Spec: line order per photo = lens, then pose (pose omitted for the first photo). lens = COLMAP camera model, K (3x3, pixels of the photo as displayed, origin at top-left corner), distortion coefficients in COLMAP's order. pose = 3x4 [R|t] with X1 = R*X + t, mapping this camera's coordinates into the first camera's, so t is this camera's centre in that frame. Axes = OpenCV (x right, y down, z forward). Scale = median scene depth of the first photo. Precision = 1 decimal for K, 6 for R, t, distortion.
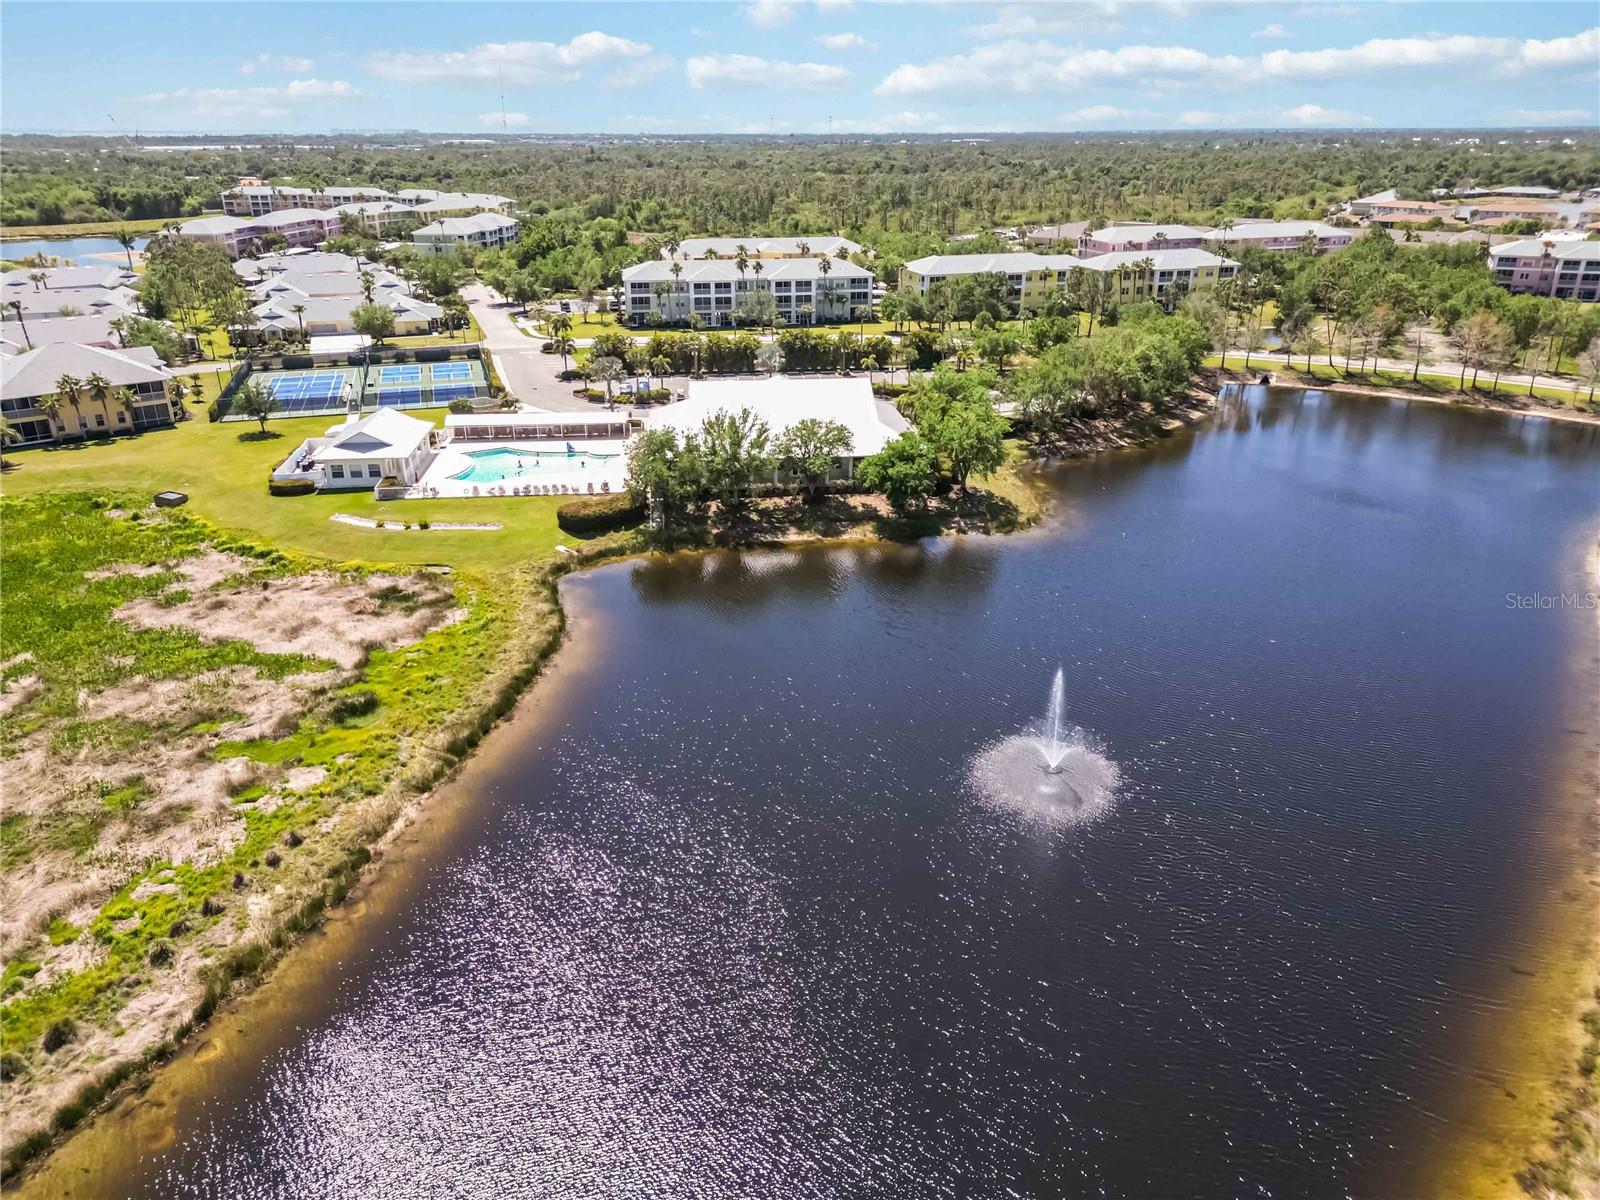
lens RADIAL K [[1120.3, 0, 795.5], [0, 1120.3, 596.3], [0, 0, 1]] dist [0.060088, -0.053165]
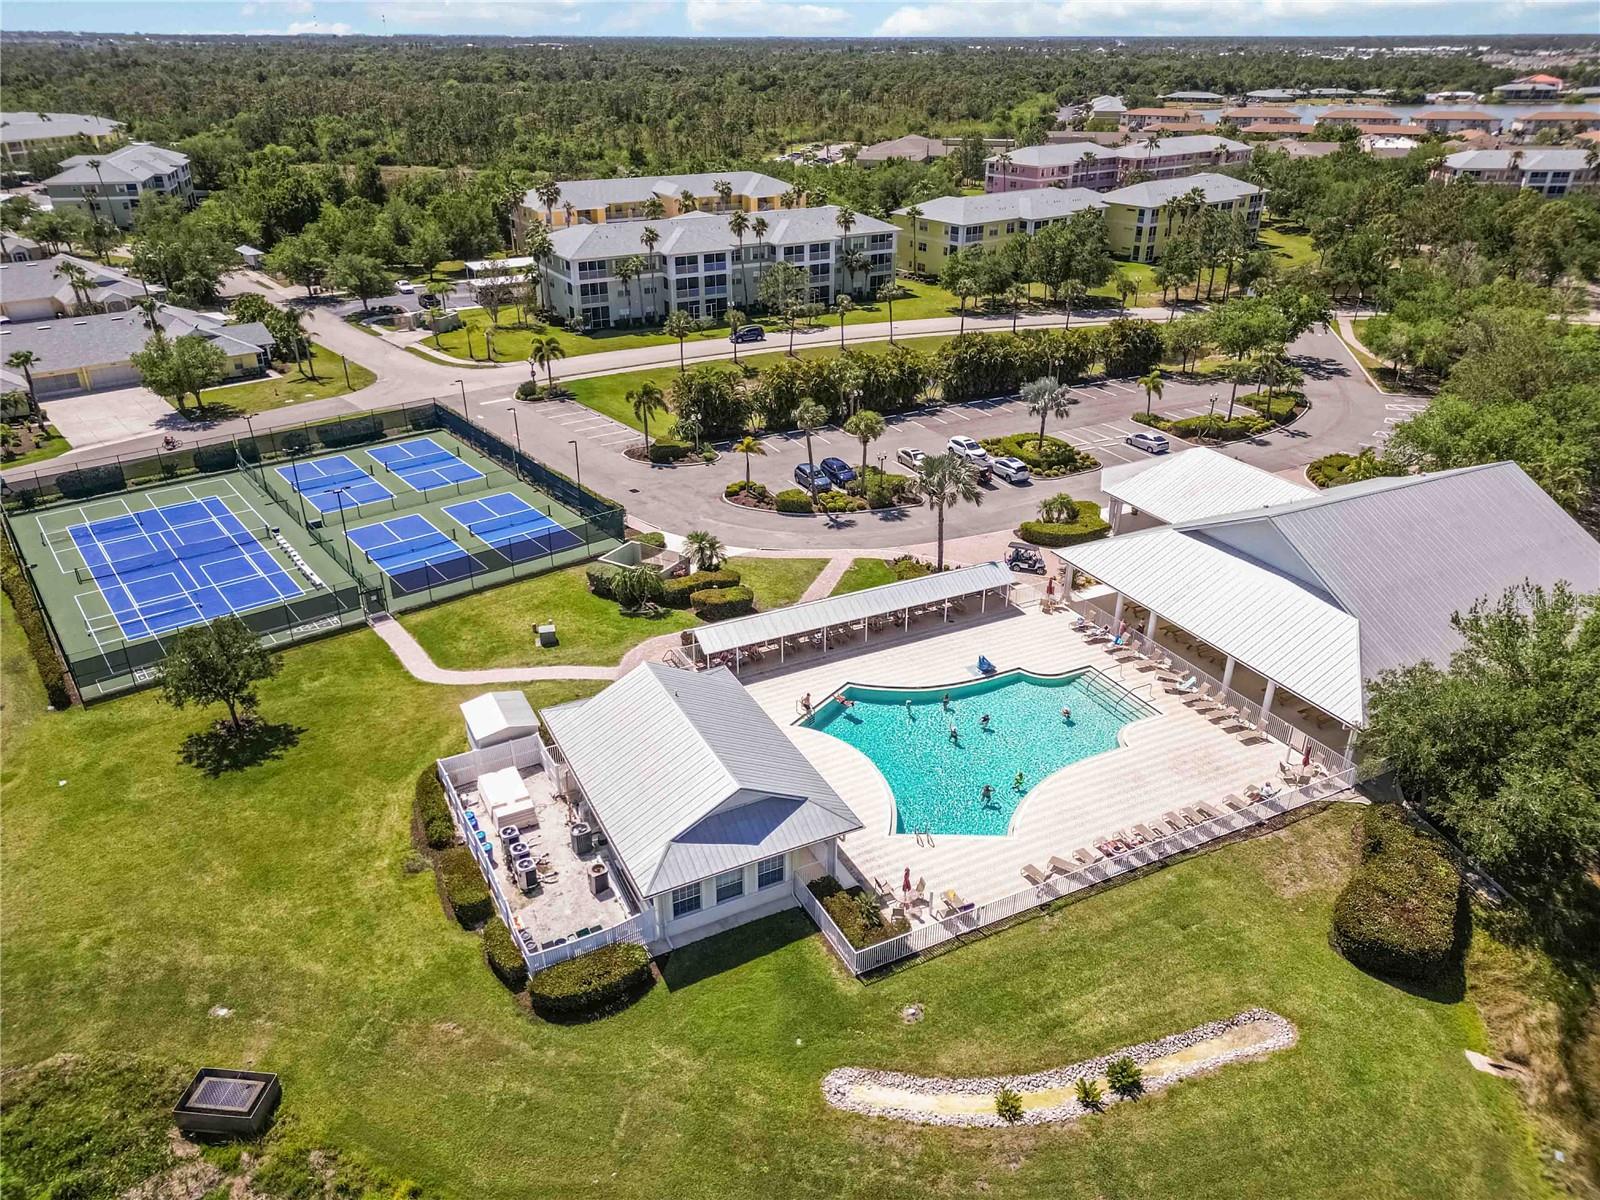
lens RADIAL K [[1120.3, 0, 795.5], [0, 1120.3, 596.3], [0, 0, 1]] dist [0.060088, -0.053165]
pose [[0.935619, -0.153728, 0.317782, -0.262219], [0.131530, 0.987191, 0.090304, -0.132980], [-0.327594, -0.042692, 0.943854, 0.349555]]
